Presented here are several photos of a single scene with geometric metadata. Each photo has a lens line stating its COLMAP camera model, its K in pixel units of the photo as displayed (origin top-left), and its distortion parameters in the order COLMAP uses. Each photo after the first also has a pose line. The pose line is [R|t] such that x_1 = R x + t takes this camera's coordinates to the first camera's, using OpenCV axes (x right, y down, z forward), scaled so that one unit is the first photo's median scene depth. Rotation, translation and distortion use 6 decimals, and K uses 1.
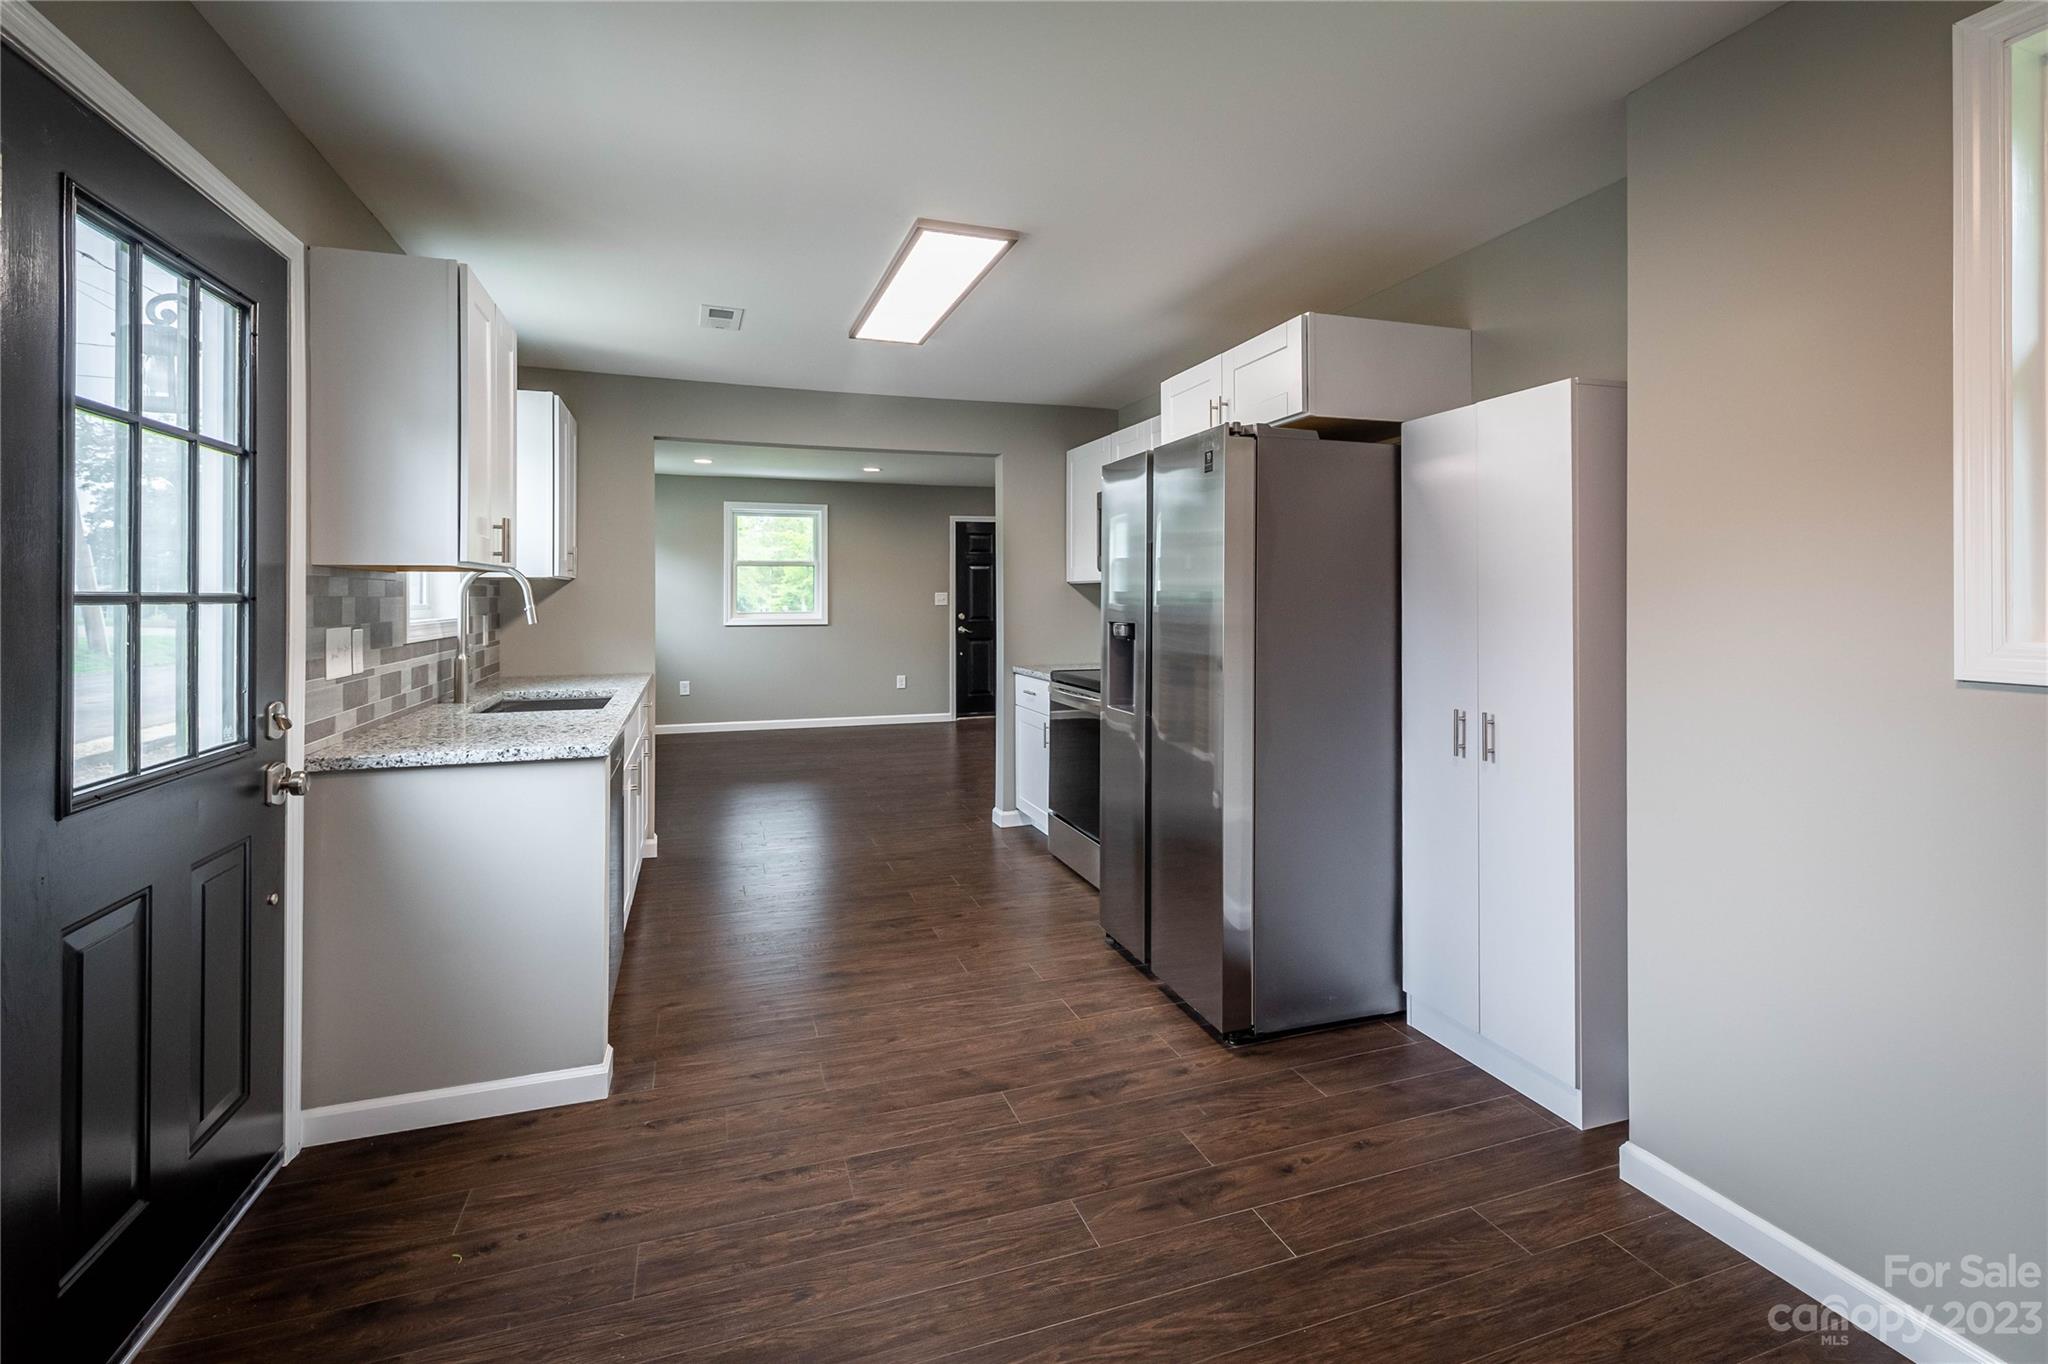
lens RADIAL K [[899.3, 0, 1019.8], [0, 899.3, 592.9], [0, 0, 1]] dist [0.000490, 0.000142]
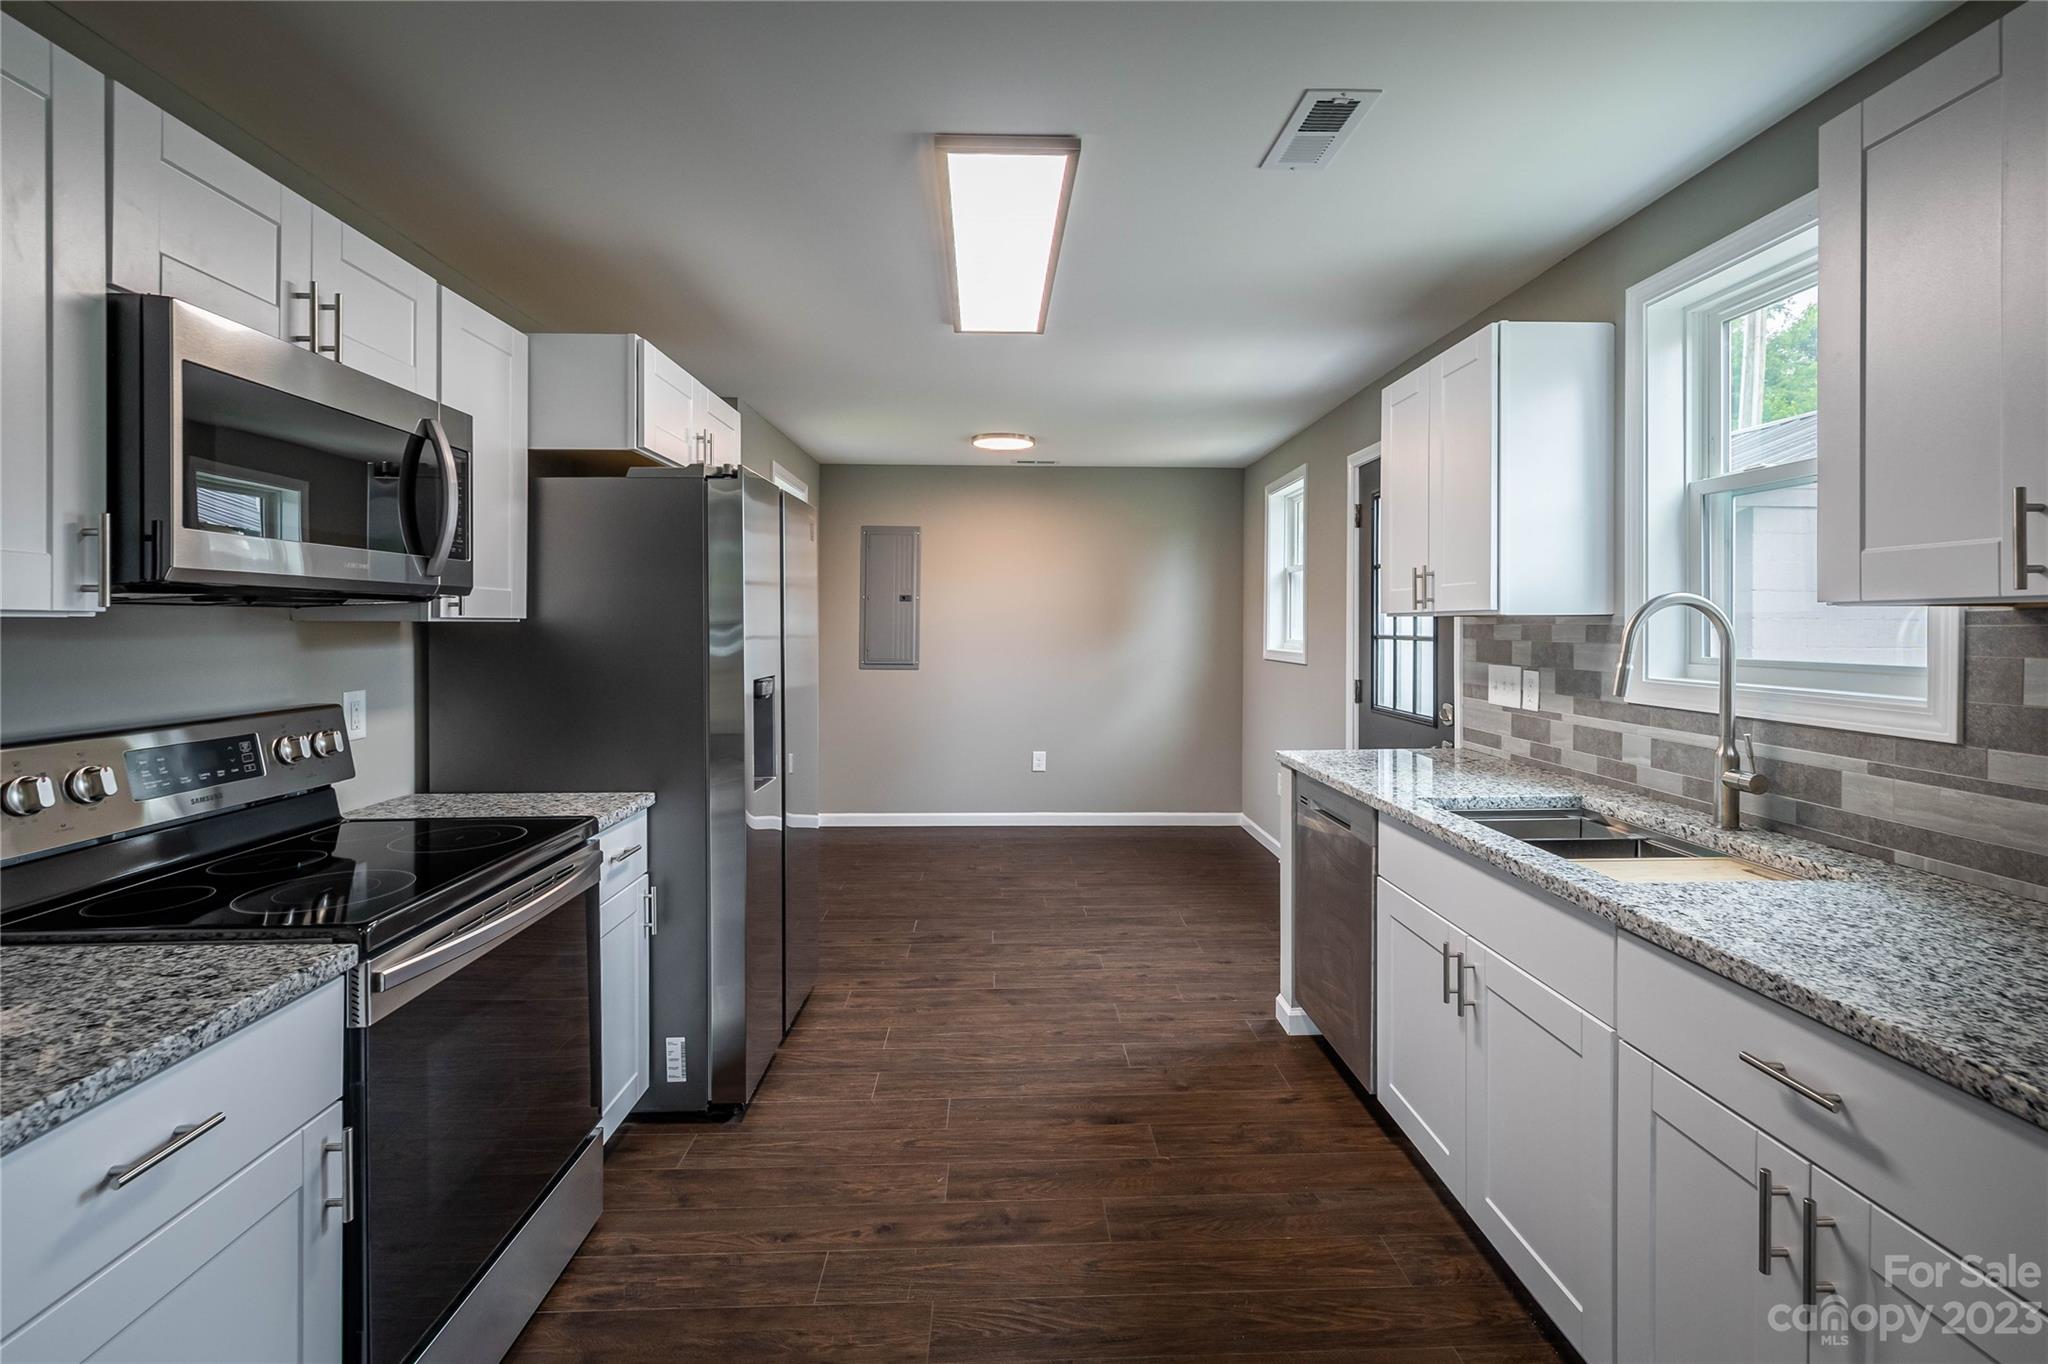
lens RADIAL K [[930.2, 0, 1023.8], [0, 930.2, 622.9], [0, 0, 1]] dist [-0.000316, 0.000246]
pose [[-0.954723, 0.006342, 0.297428, -0.544201], [0.005853, 0.999980, -0.002535, -0.021992], [-0.297439, -0.000679, -0.954741, 2.565943]]
